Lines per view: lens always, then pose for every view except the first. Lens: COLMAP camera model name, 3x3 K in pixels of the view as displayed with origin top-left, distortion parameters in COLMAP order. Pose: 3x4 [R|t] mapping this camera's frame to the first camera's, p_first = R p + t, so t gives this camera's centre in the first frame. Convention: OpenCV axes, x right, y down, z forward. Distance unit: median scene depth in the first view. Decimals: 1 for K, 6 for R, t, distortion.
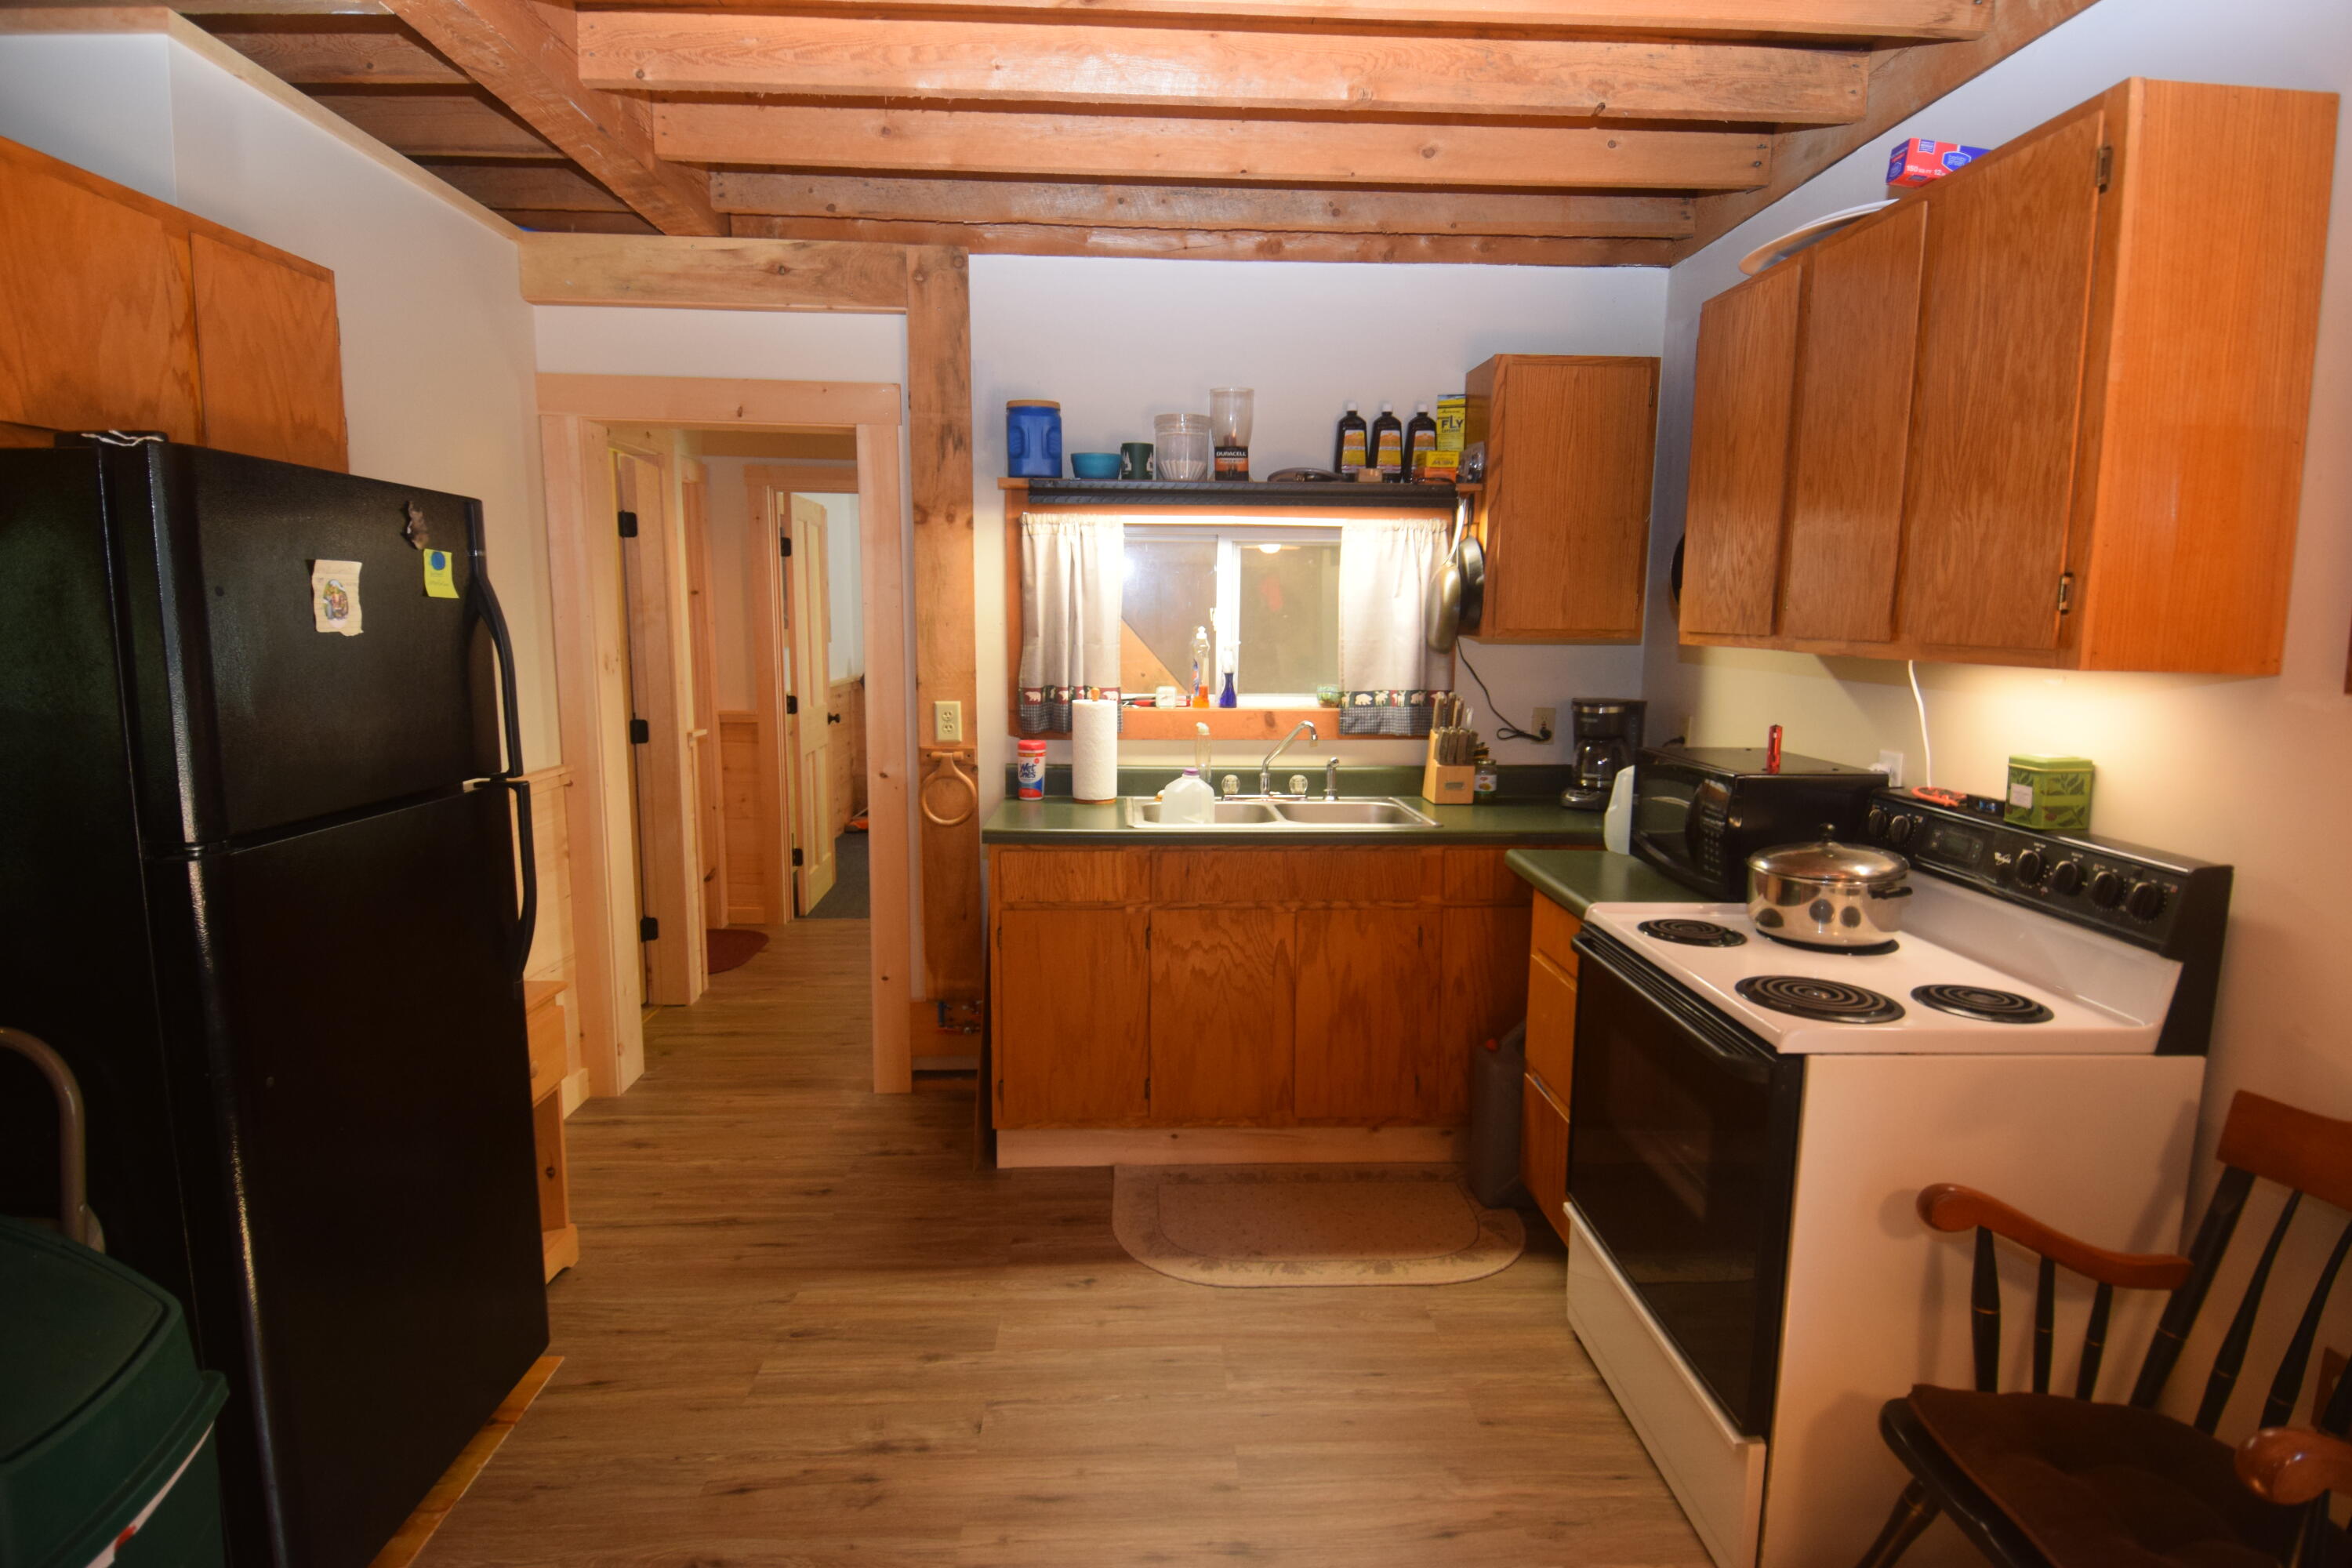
lens RADIAL K [[1218.2, 0, 1186.9], [0, 1218.2, 773.5], [0, 0, 1]] dist [0.060990, -0.066132]
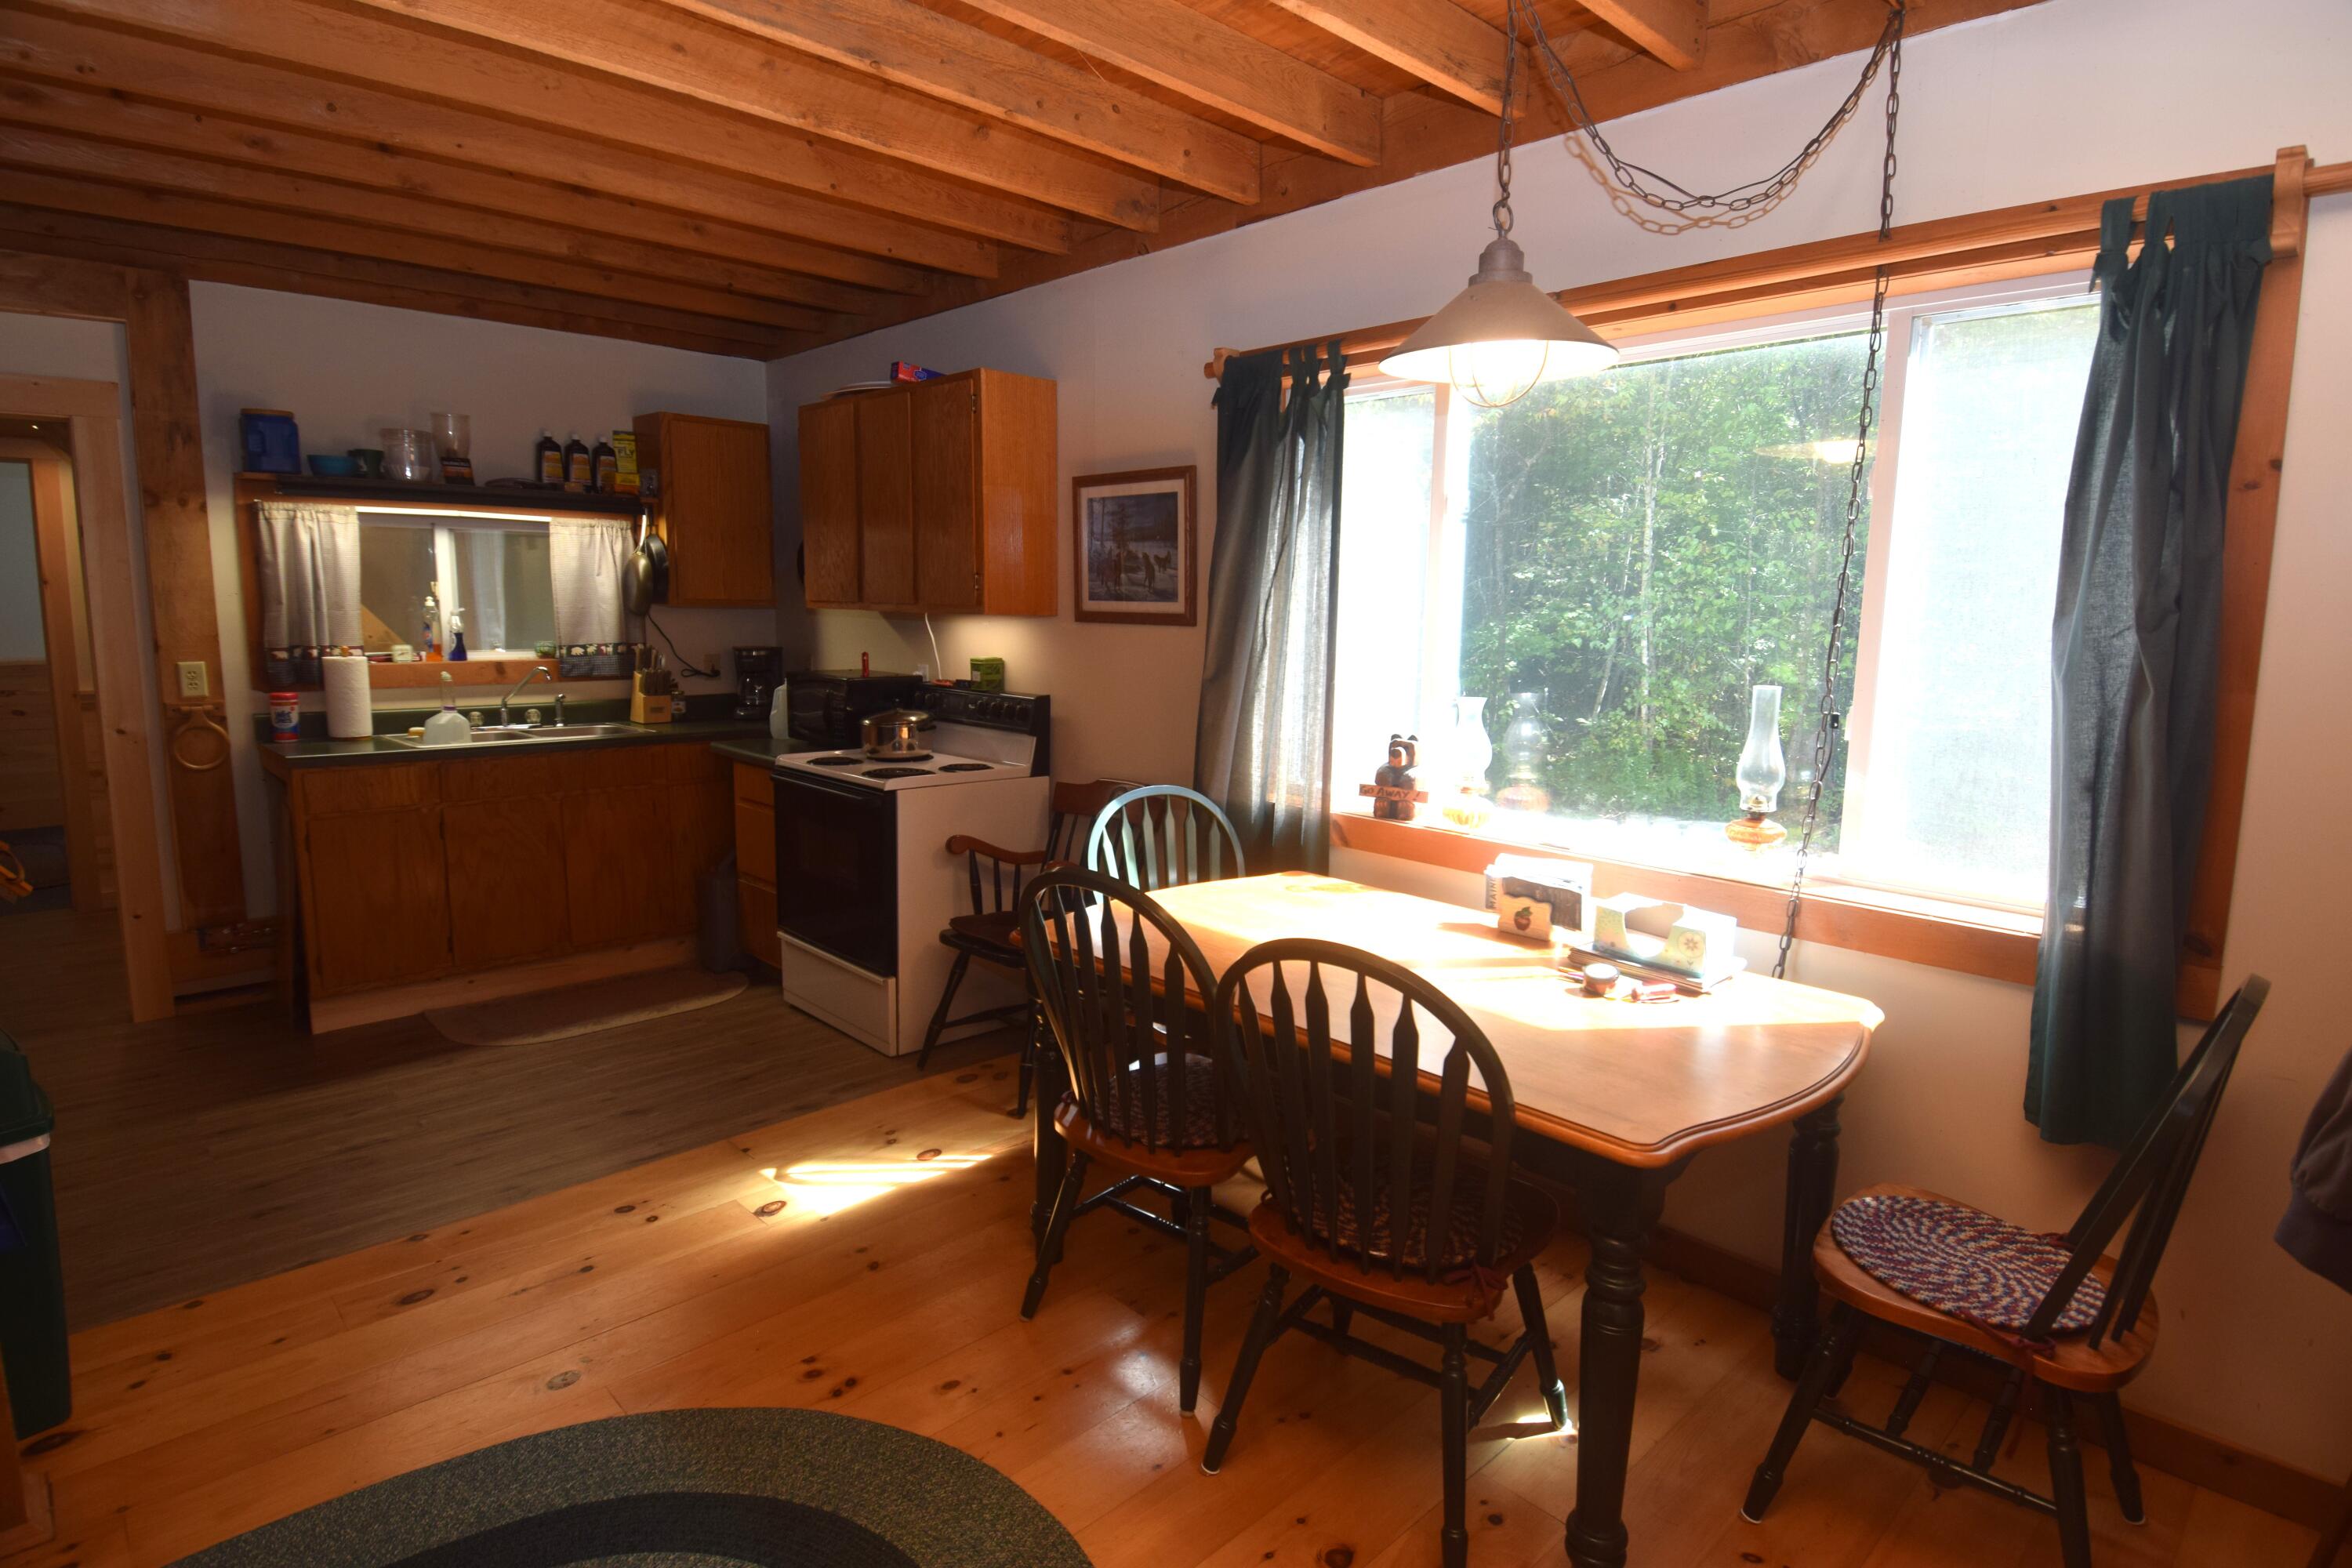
lens RADIAL K [[1218.2, 0, 1186.9], [0, 1218.2, 773.5], [0, 0, 1]] dist [0.060990, -0.066132]
pose [[0.751868, -0.092331, 0.652817, -0.262720], [0.081737, 0.995561, 0.046668, 0.068828], [-0.654227, 0.018271, 0.756077, -0.491155]]
